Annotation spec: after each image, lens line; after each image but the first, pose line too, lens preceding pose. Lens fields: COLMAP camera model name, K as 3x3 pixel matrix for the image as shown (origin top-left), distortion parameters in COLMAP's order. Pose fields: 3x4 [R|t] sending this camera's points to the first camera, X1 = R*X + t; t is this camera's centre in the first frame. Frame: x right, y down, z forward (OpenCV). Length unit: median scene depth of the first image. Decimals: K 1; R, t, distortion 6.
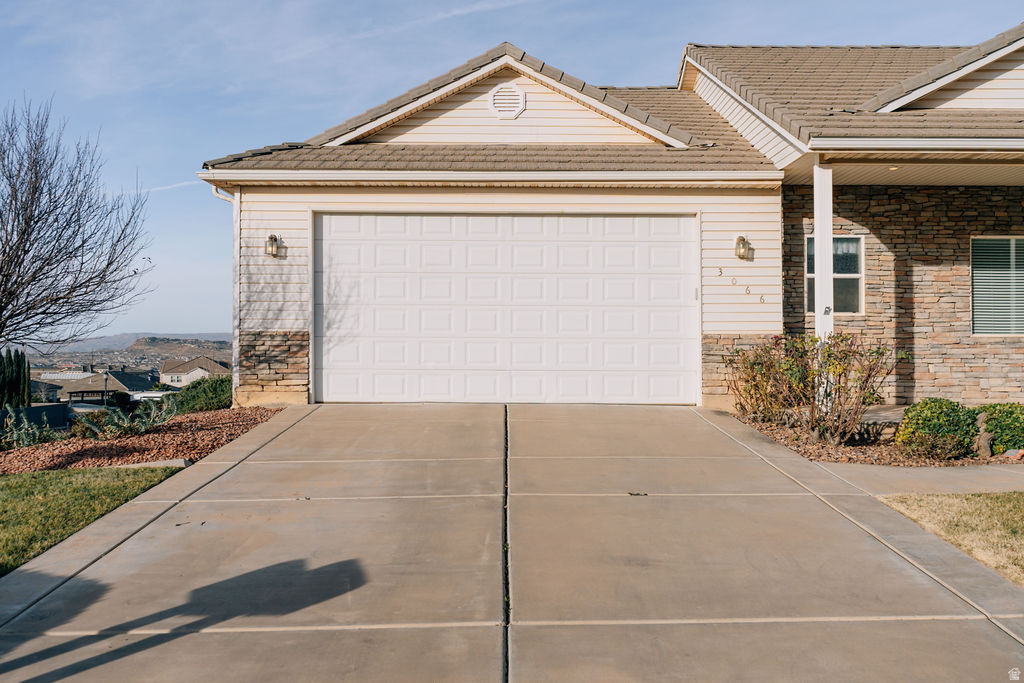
lens RADIAL K [[858.8, 0, 512.0], [0, 858.8, 341.5], [0, 0, 1]] dist [0.009673, -0.000673]
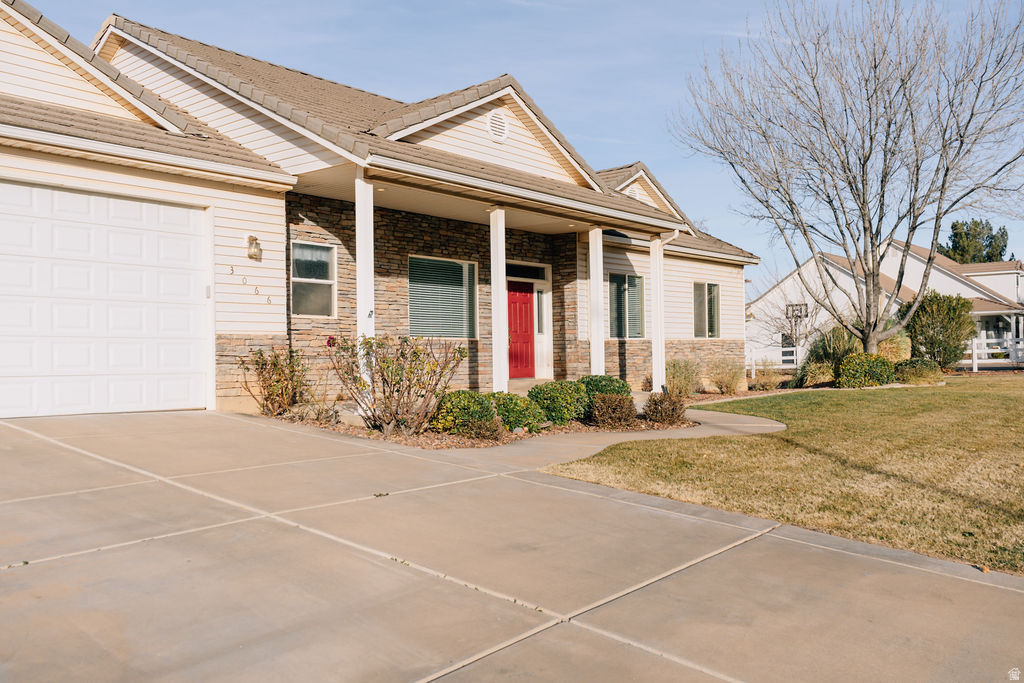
lens RADIAL K [[847.9, 0, 512.0], [0, 847.9, 341.5], [0, 0, 1]] dist [-0.005710, -0.004311]
pose [[0.649898, 0.004446, 0.760009, -0.276404], [-0.002373, 0.999990, -0.003820, 0.002258], [-0.760018, 0.000680, 0.649902, 0.137631]]
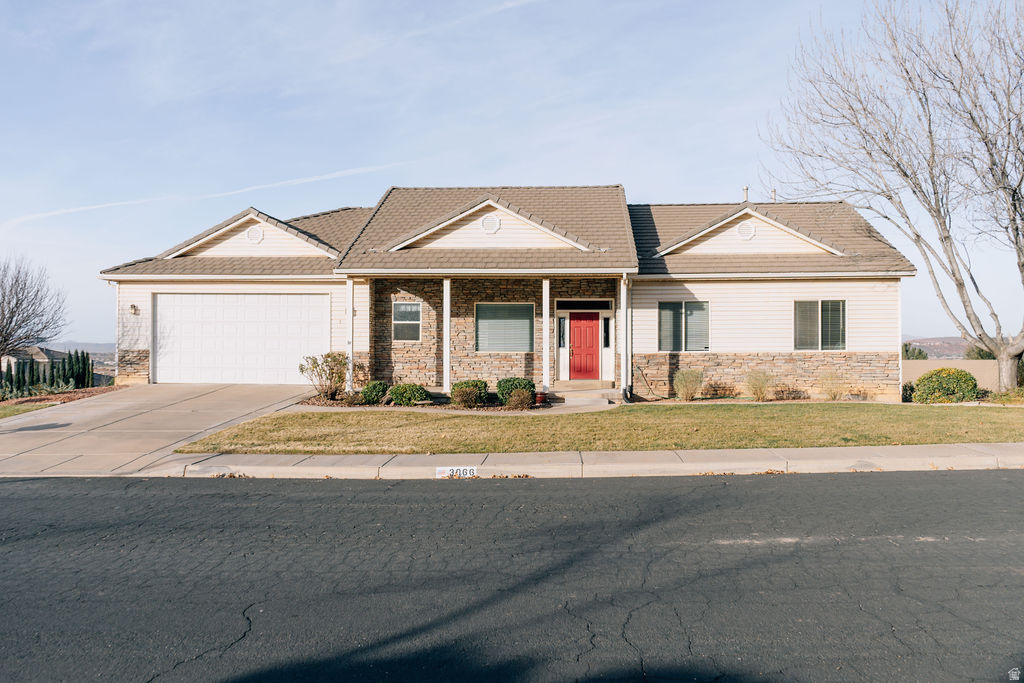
lens RADIAL K [[841.6, 0, 487.7], [0, 841.6, 341.2], [0, 0, 1]] dist [-0.001380, -0.005113]
pose [[0.997465, 0.001341, -0.071141, 0.737625], [-0.001857, 0.999972, -0.007187, -0.019402], [0.071129, 0.007301, 0.997440, -1.001703]]
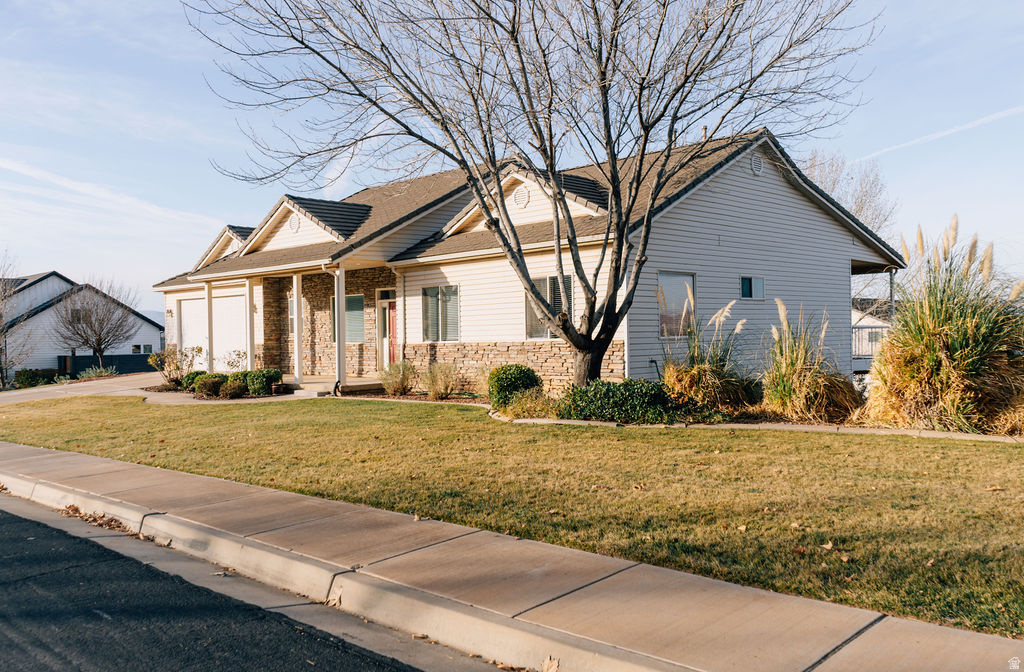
lens RADIAL K [[873.2, 0, 512.0], [0, 873.2, 336.0], [0, 0, 1]] dist [-0.002474, -0.000277]
pose [[0.706636, -0.010960, -0.707492, 2.481409], [0.021451, 0.999752, 0.005937, -0.029570], [0.707252, -0.019371, 0.706696, -0.214592]]
